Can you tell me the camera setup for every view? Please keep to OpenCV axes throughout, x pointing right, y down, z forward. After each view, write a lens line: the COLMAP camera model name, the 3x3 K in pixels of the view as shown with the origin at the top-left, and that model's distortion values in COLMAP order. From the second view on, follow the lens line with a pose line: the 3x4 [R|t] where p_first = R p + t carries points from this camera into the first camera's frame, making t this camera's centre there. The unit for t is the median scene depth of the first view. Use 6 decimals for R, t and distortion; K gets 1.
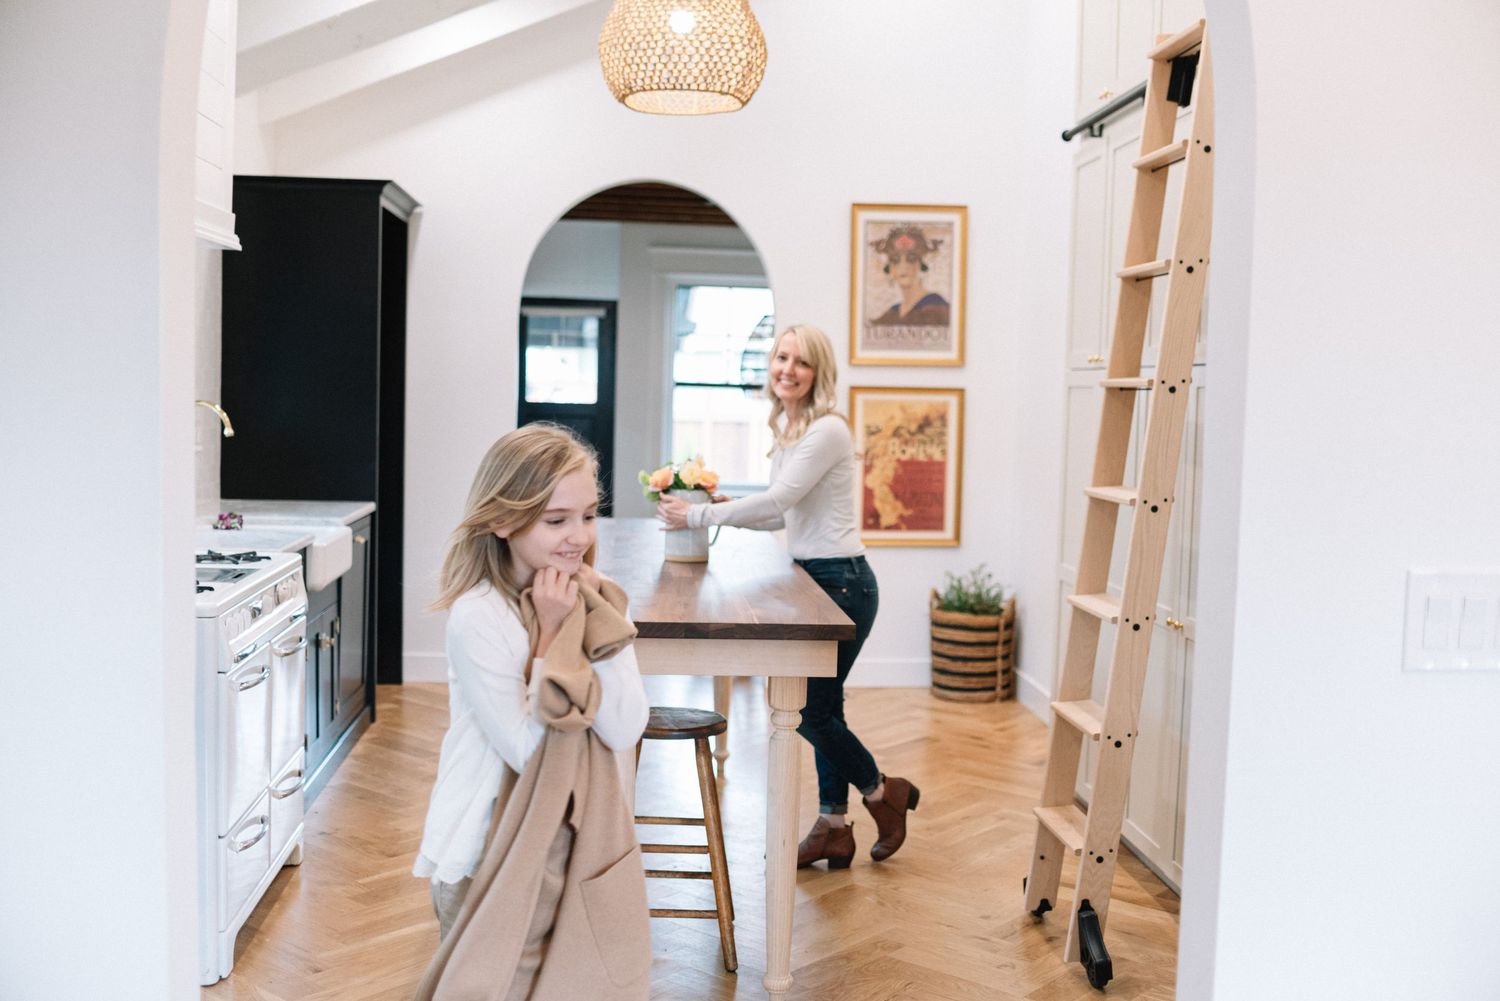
lens RADIAL K [[1537.1, 0, 750.0], [0, 1537.1, 500.5], [0, 0, 1]] dist [-0.060784, 0.017571]
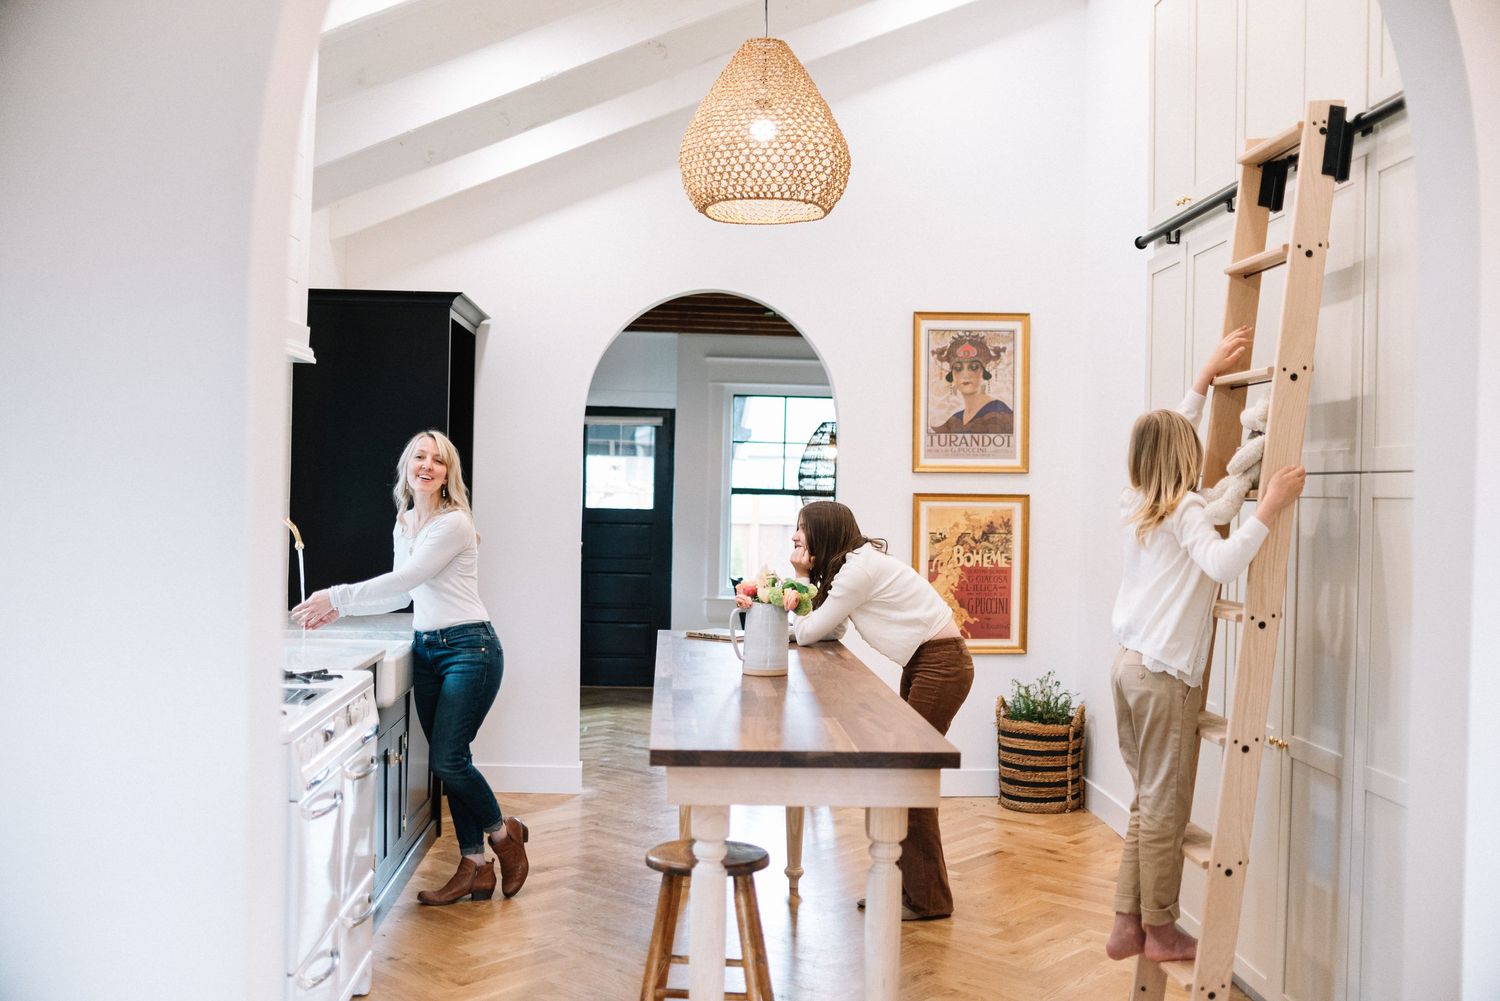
lens RADIAL K [[1480.8, 0, 750.0], [0, 1480.8, 500.5], [0, 0, 1]] dist [-0.067061, 0.001176]
pose [[0.999670, -0.005359, -0.025116, -0.022852], [0.003691, 0.997813, -0.066003, -0.008922], [0.025415, 0.065889, 0.997503, 0.048306]]
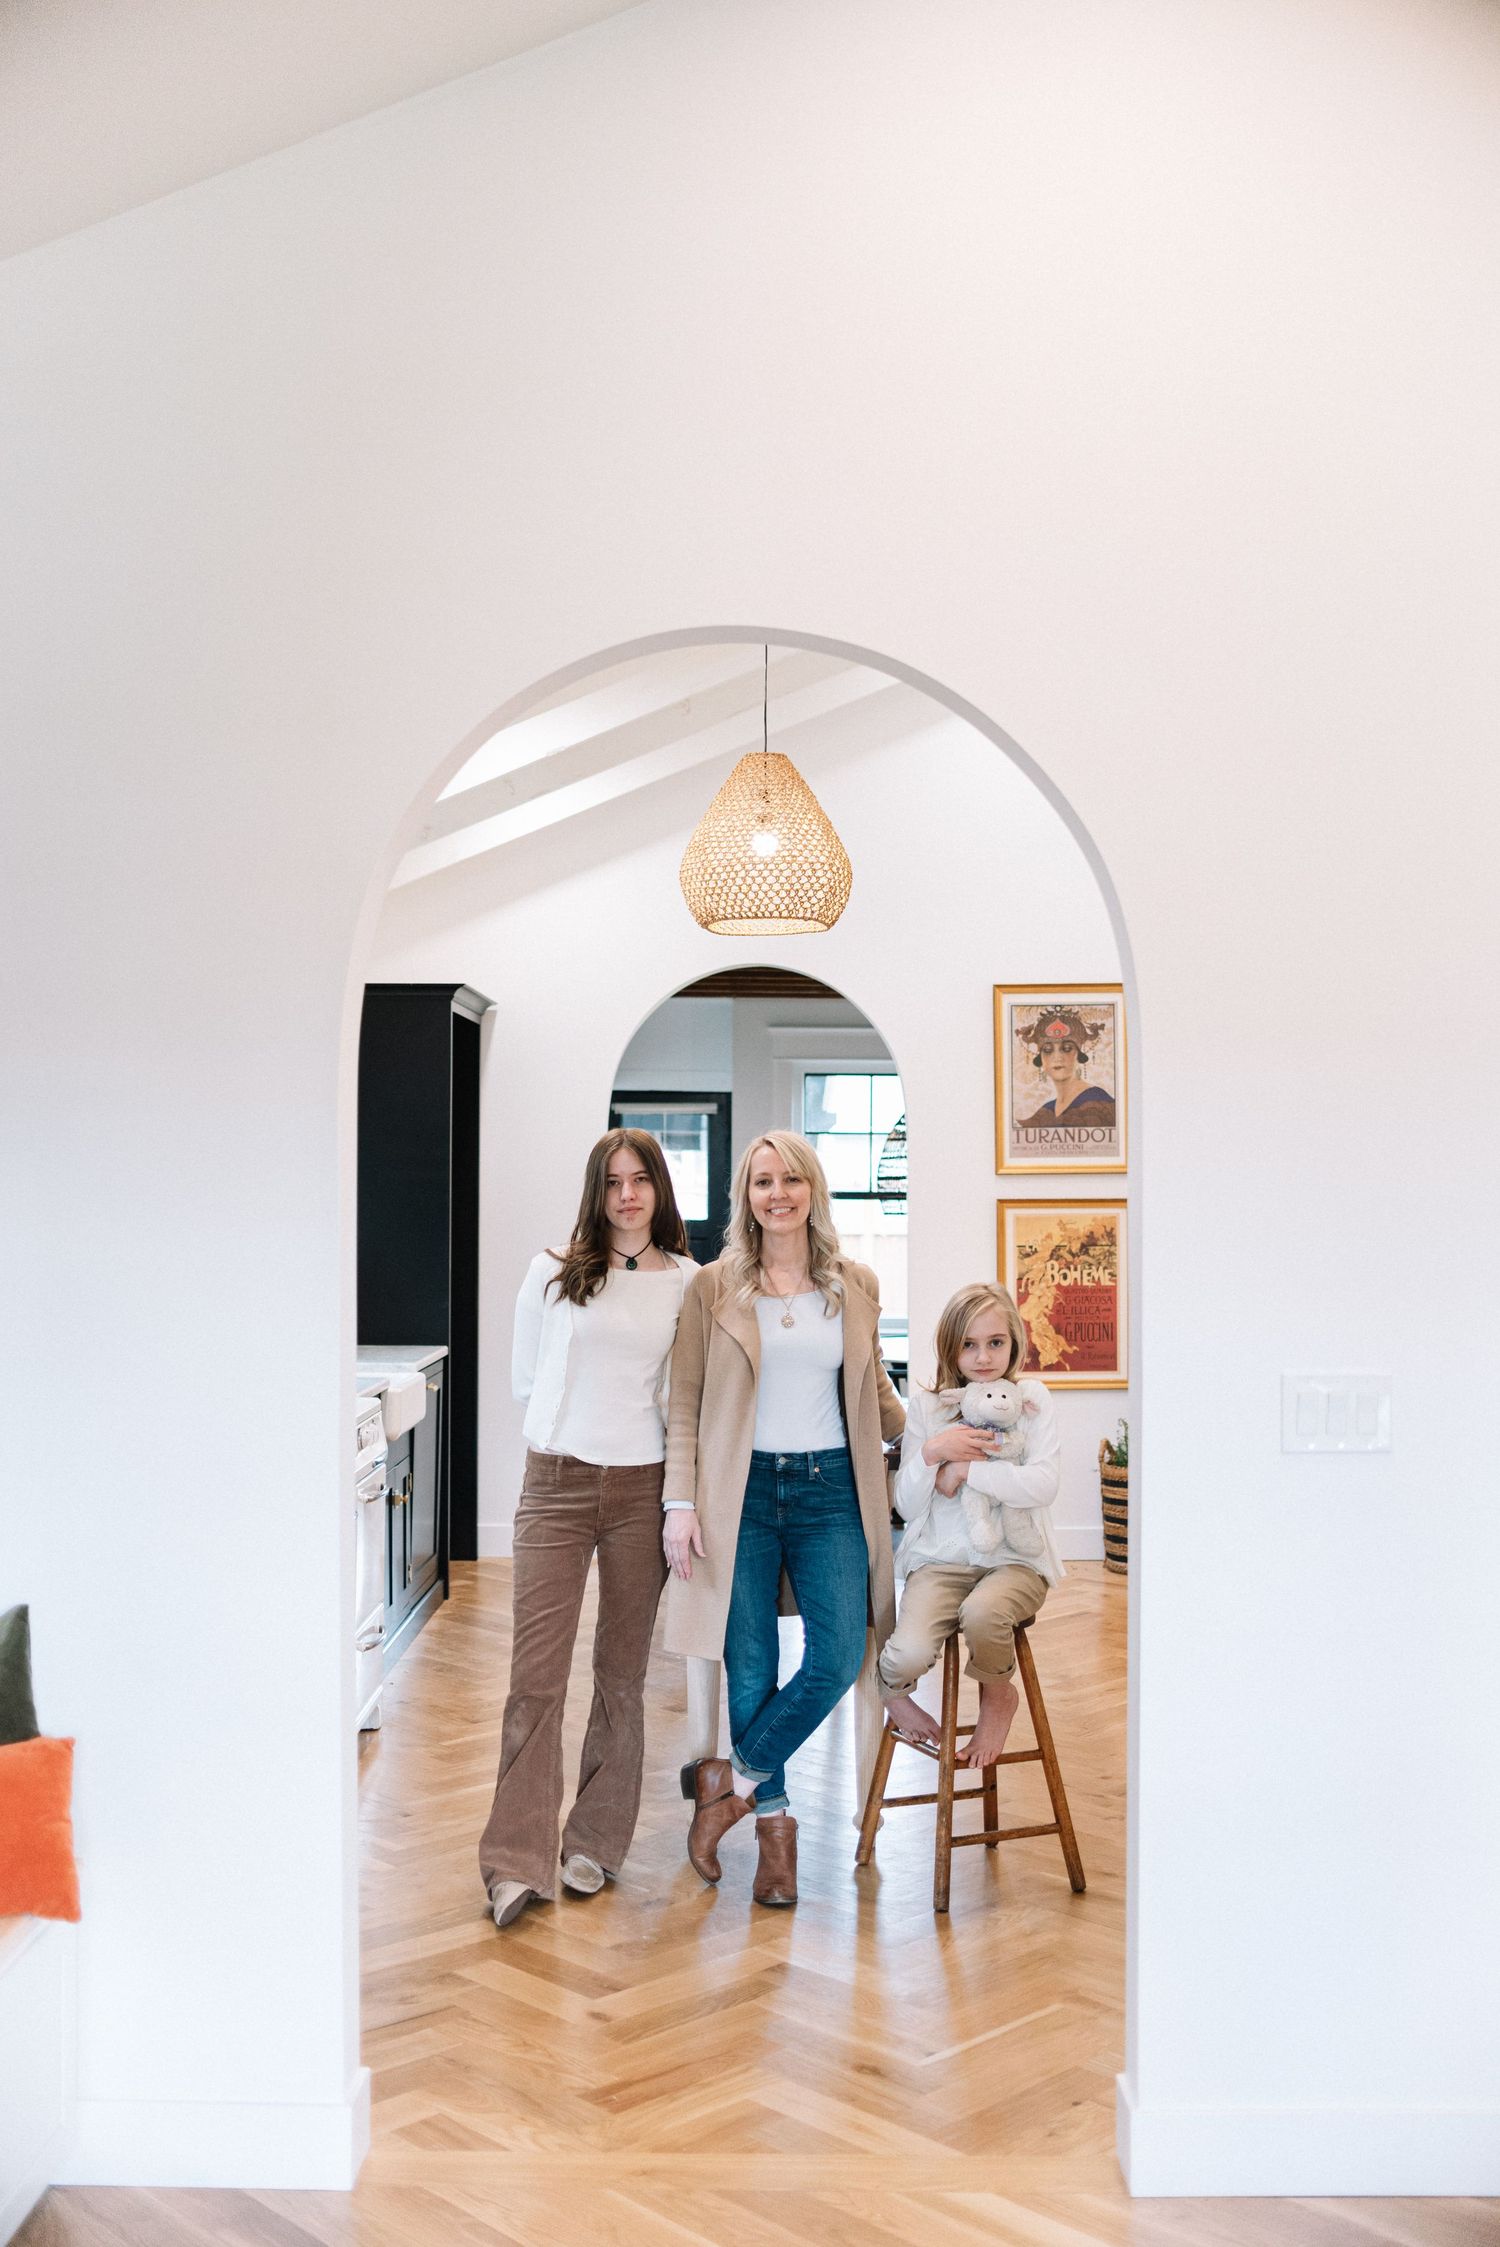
lens RADIAL K [[2218.2, 0, 750.0], [0, 2218.2, 1123.5], [0, 0, 1]] dist [-0.067061, 0.001176]
pose [[0.995711, -0.025032, -0.089066, 0.050938], [0.016041, 0.994831, -0.100272, 0.004960], [0.091115, 0.098413, 0.990966, -0.291802]]
